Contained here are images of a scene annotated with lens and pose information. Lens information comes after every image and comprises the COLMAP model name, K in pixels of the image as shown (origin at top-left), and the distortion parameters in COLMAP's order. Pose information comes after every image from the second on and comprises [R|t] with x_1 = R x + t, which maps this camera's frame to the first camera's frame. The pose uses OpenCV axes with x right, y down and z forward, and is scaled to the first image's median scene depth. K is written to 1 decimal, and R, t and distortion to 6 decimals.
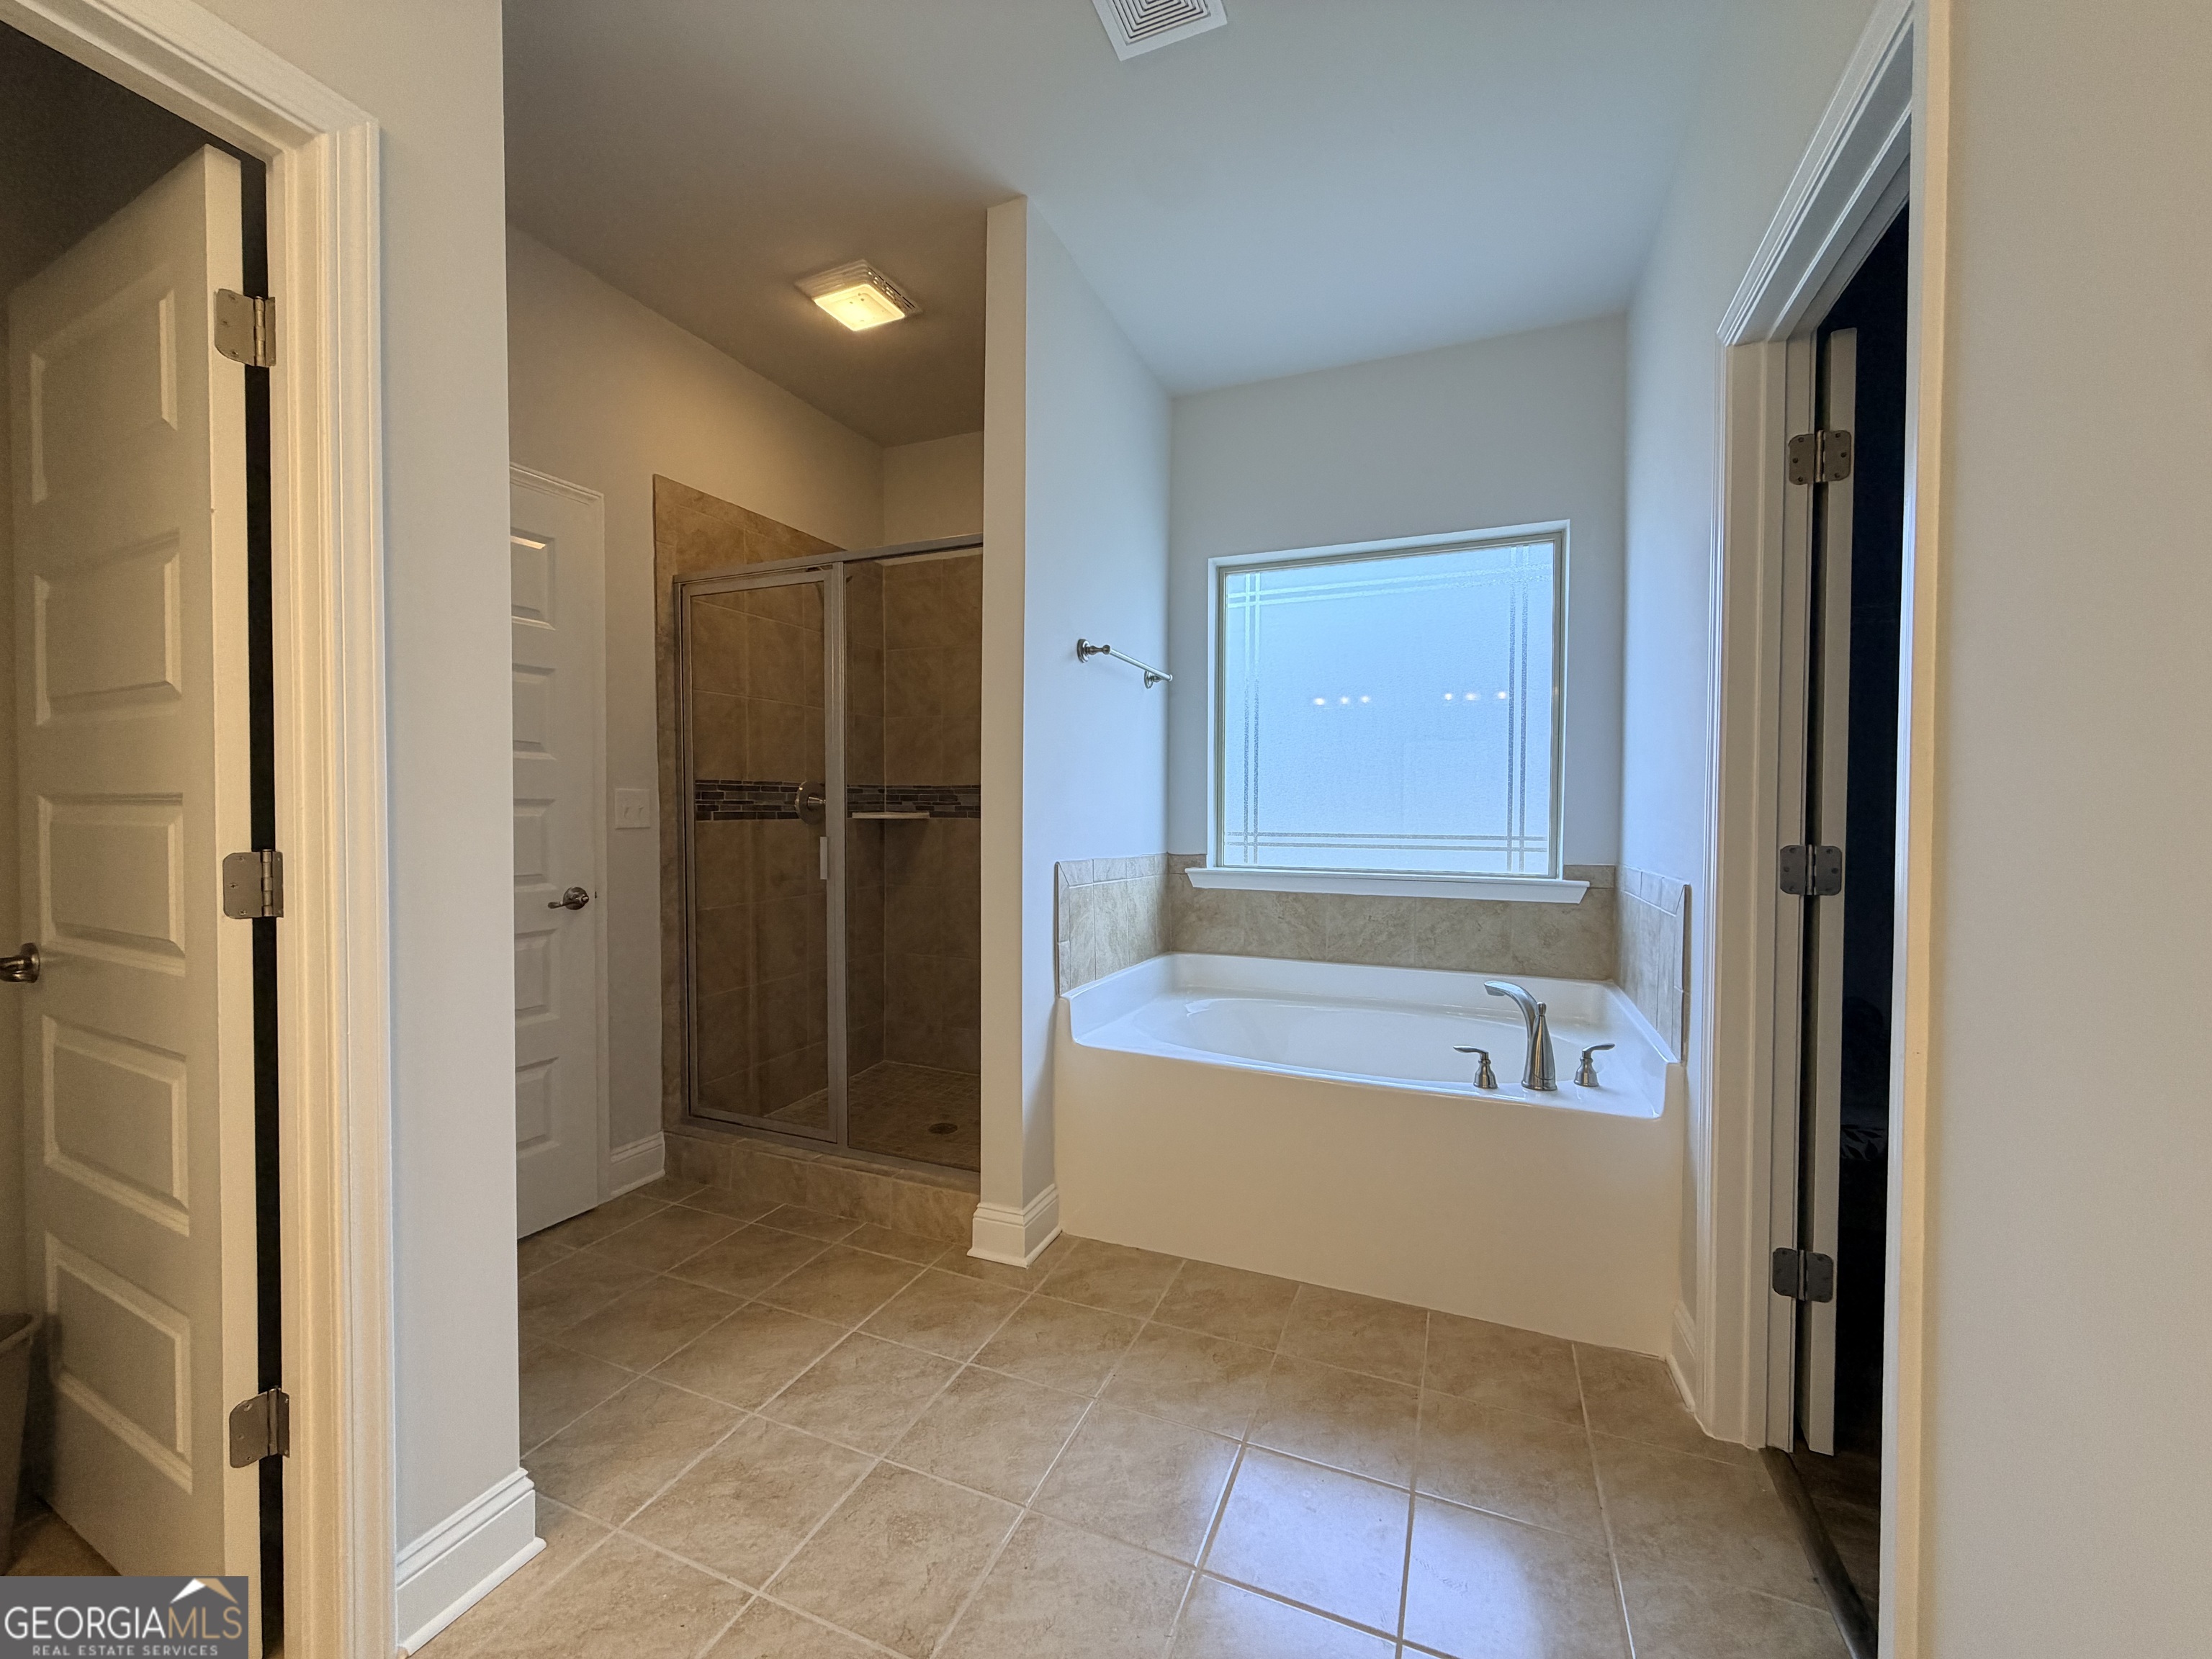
lens RADIAL K [[882.6, 0, 1104.9], [0, 882.6, 826.6], [0, 0, 1]] dist [0.000211, -0.000051]
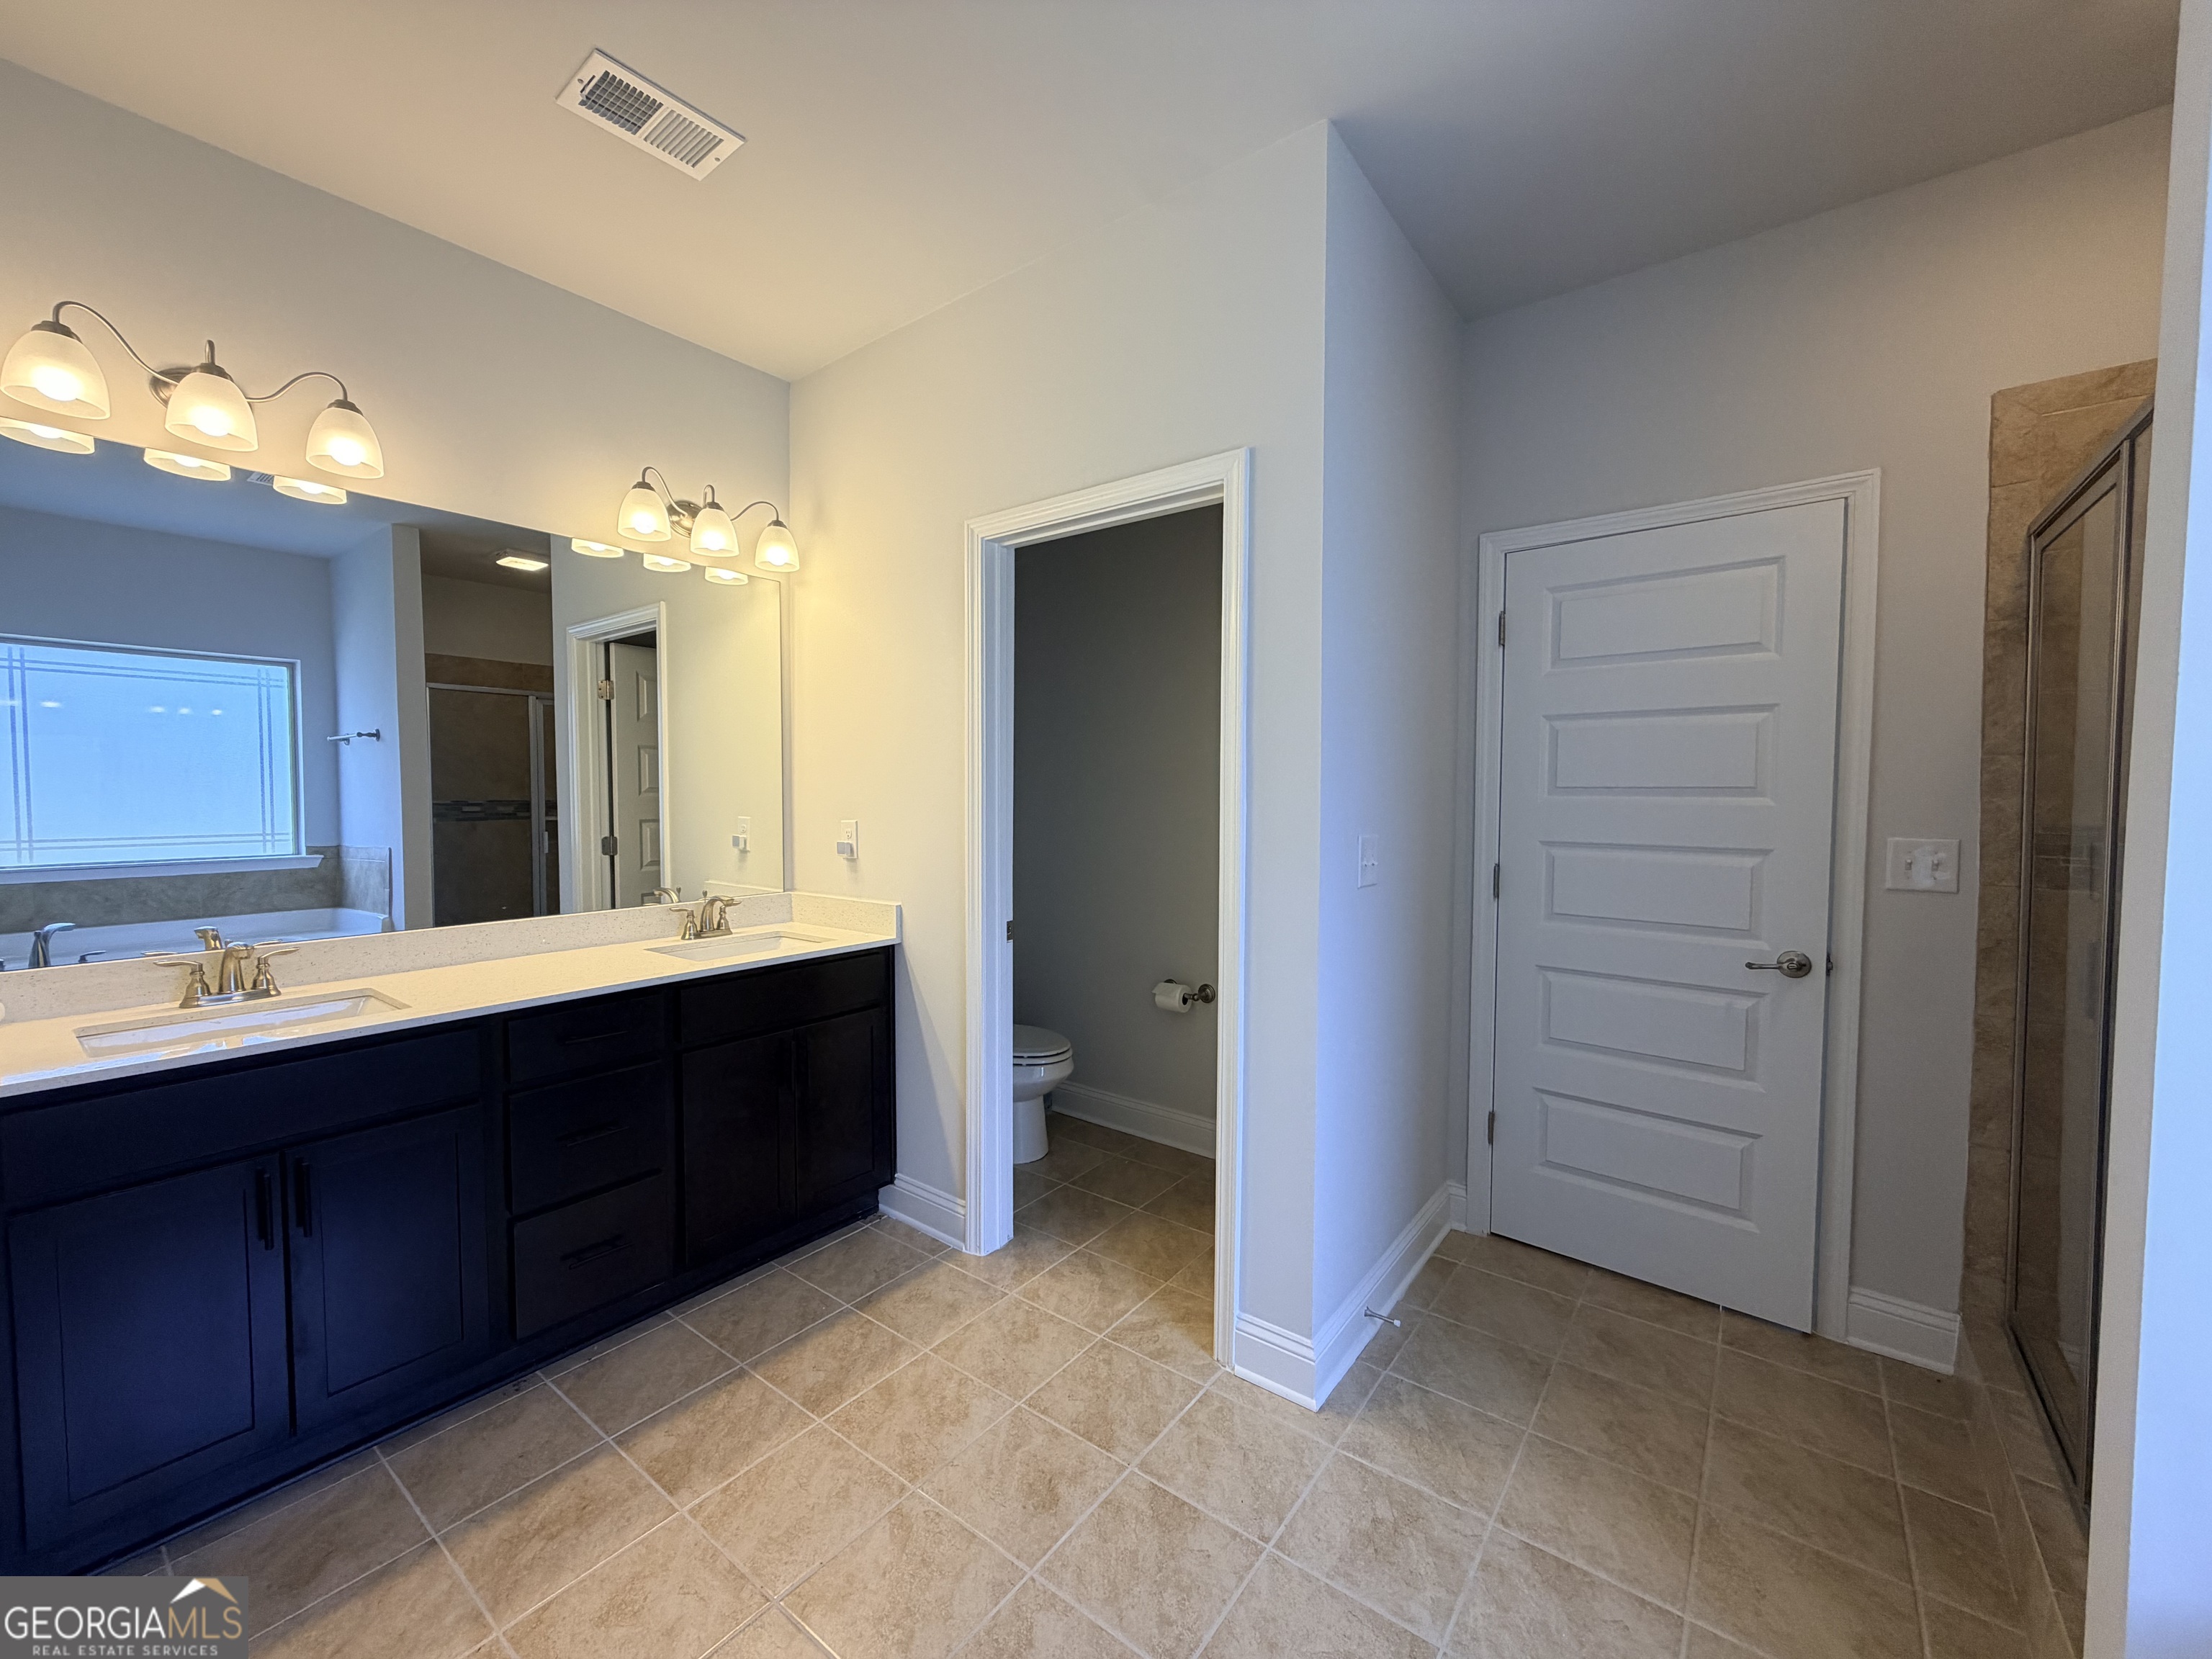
lens RADIAL K [[882.6, 0, 1090.1], [0, 882.6, 823.0], [0, 0, 1]] dist [0.000211, -0.000051]
pose [[-0.265527, 0.029517, -0.963651, 0.634029], [-0.026148, 0.998943, 0.037803, -0.109829], [0.963749, 0.035235, -0.264475, 0.855828]]
